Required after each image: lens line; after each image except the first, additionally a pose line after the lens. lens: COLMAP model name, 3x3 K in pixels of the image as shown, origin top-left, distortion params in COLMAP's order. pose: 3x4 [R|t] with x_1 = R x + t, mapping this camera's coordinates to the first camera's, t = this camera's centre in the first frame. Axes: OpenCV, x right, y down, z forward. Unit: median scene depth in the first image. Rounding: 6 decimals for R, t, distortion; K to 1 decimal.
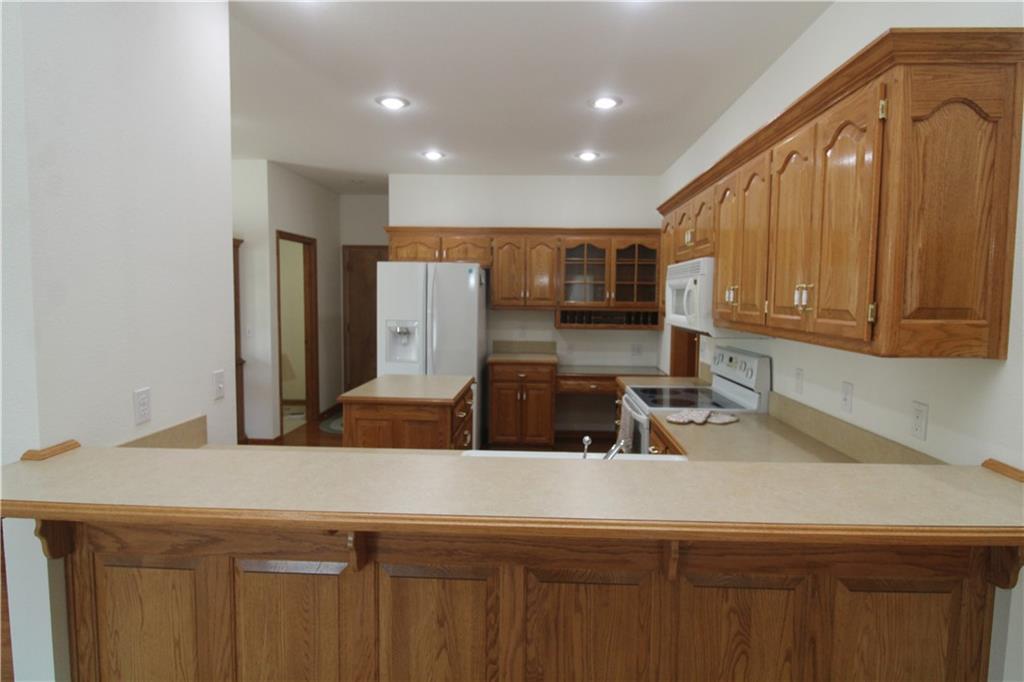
lens RADIAL K [[585.8, 0, 530.8], [0, 585.8, 340.2], [0, 0, 1]] dist [-0.002062, -0.000596]
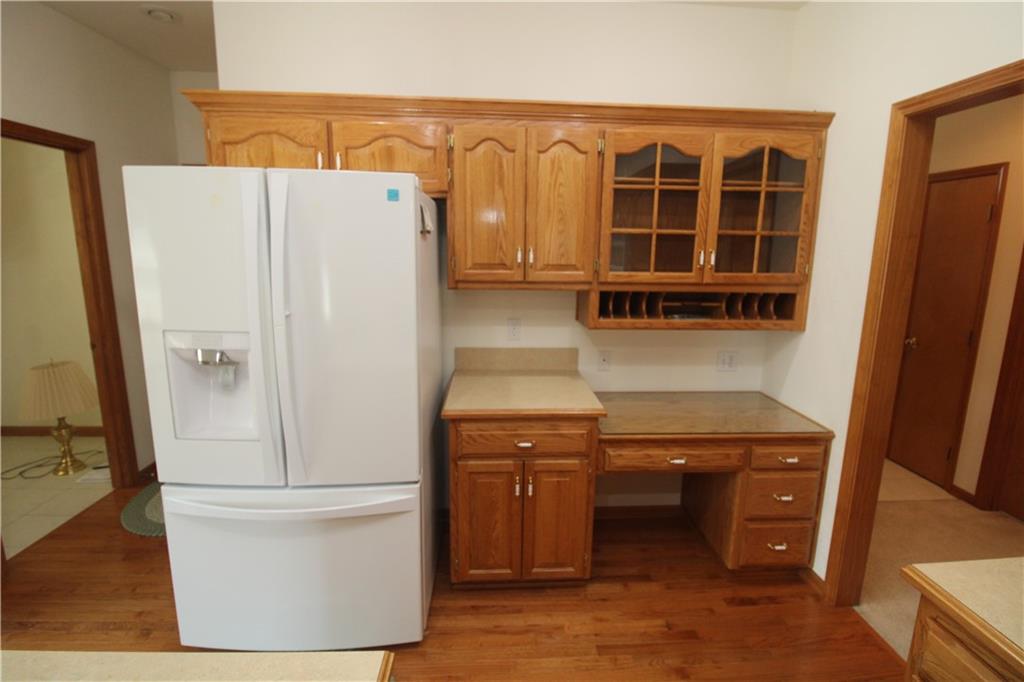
lens RADIAL K [[481.0, 0, 522.9], [0, 481.0, 335.2], [0, 0, 1]] dist [-0.001500, -0.011368]
pose [[0.996022, -0.011714, 0.088339, -0.045447], [0.002438, 0.994533, 0.104390, -0.056732], [-0.089079, -0.103760, 0.990605, 0.625409]]
